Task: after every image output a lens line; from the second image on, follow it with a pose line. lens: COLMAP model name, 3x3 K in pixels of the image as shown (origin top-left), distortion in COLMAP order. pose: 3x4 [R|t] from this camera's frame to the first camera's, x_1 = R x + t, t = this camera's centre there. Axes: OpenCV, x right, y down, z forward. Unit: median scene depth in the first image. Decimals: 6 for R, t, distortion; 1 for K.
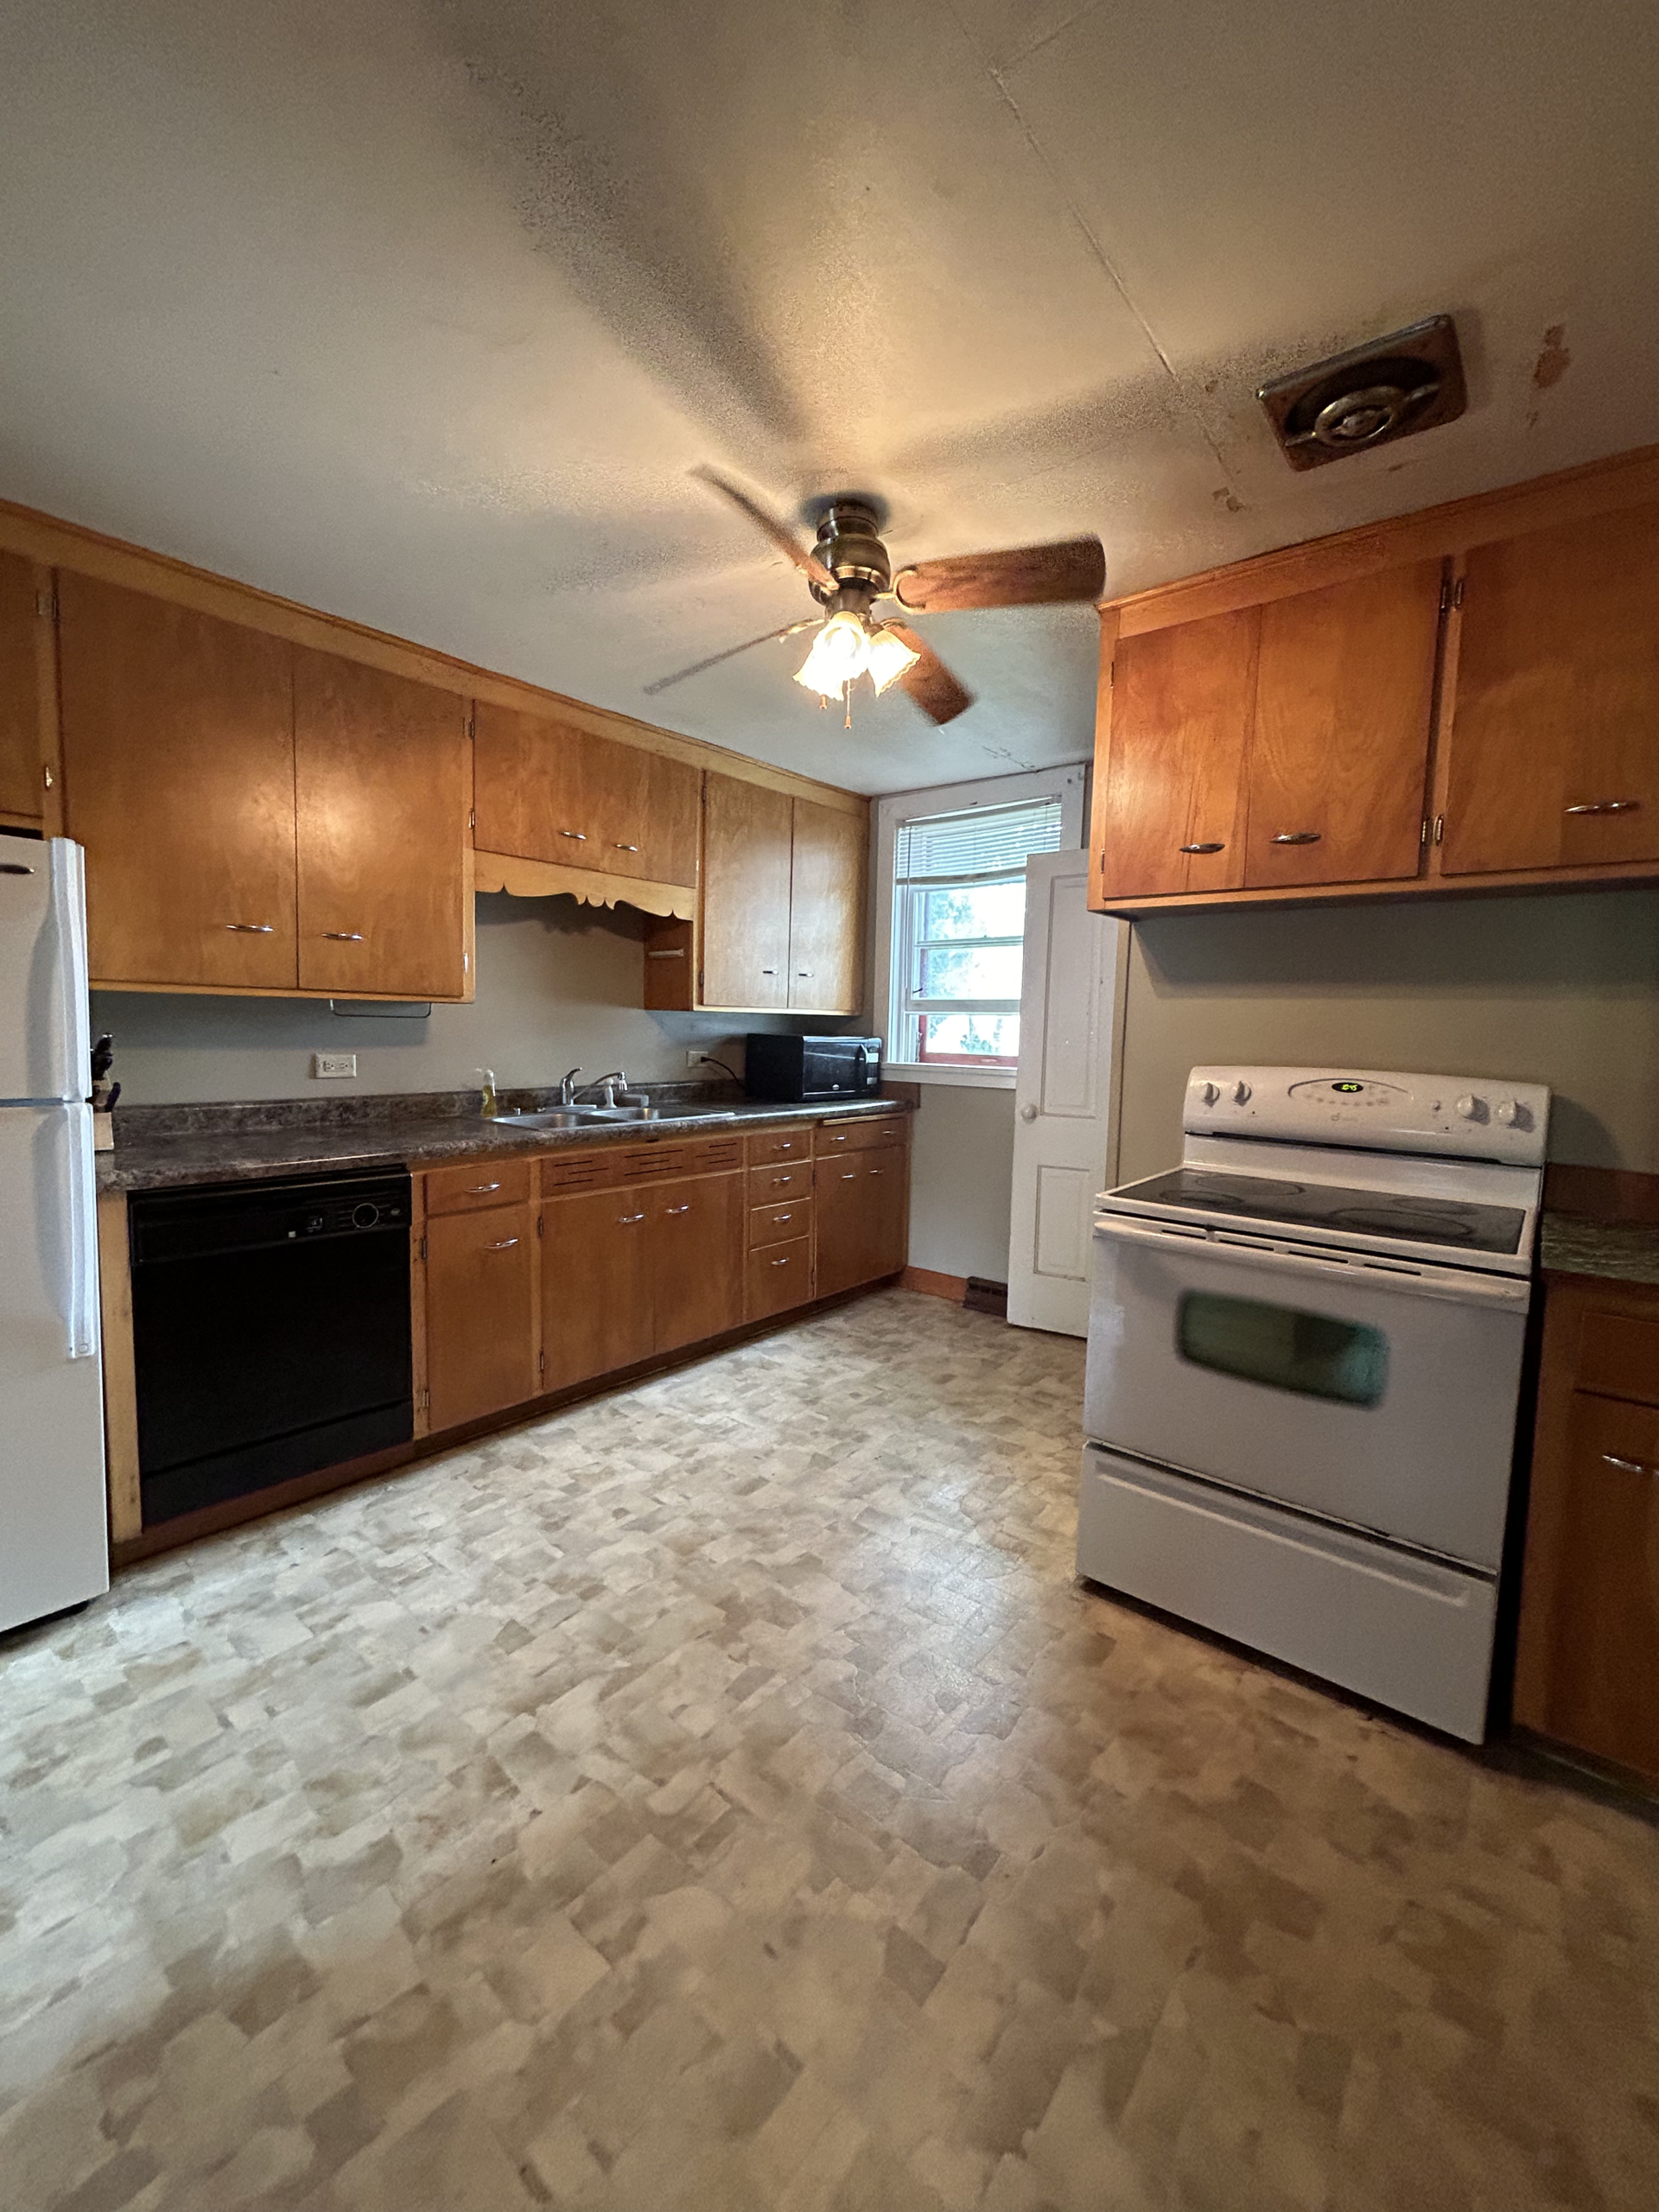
lens RADIAL K [[891.0, 0, 830.7], [0, 891.0, 1102.6], [0, 0, 1]] dist [0.000603, 0.000143]
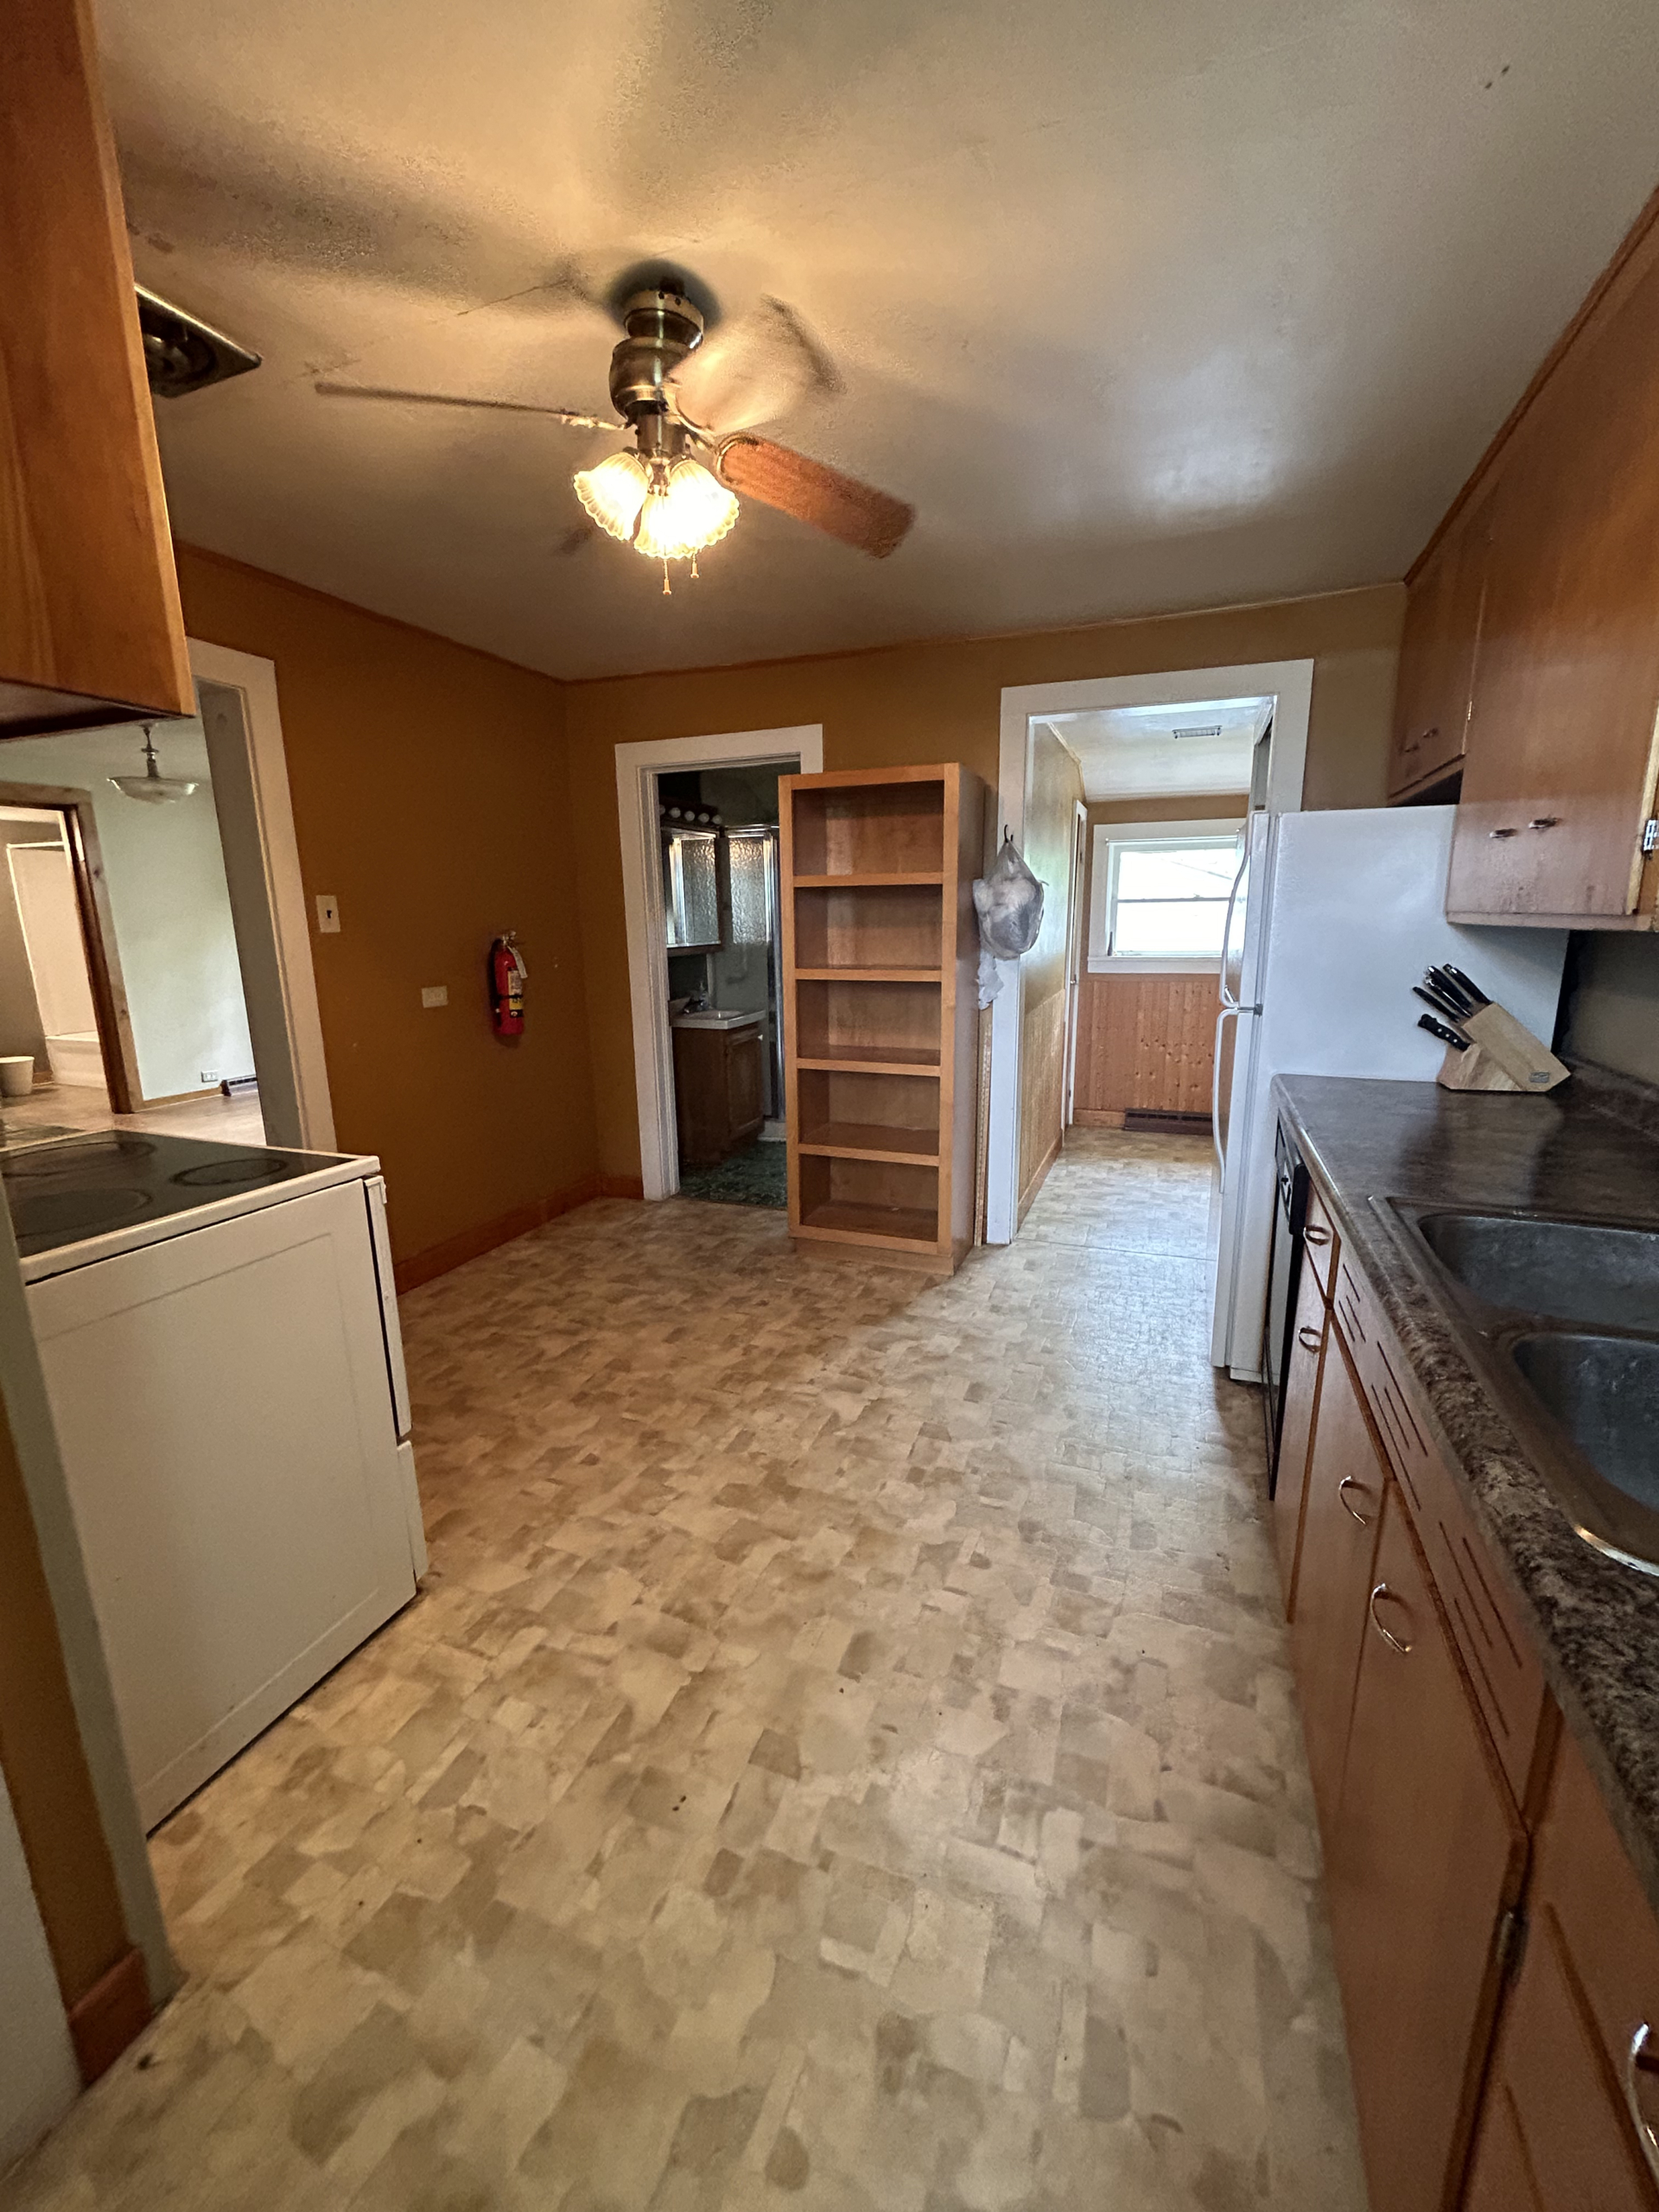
lens RADIAL K [[891.0, 0, 830.7], [0, 891.0, 1102.6], [0, 0, 1]] dist [0.000603, 0.000143]
pose [[-0.951159, 0.050248, -0.304586, 0.114786], [-0.040050, 0.958238, 0.283153, -0.159706], [0.306094, 0.281522, -0.909424, 1.475103]]
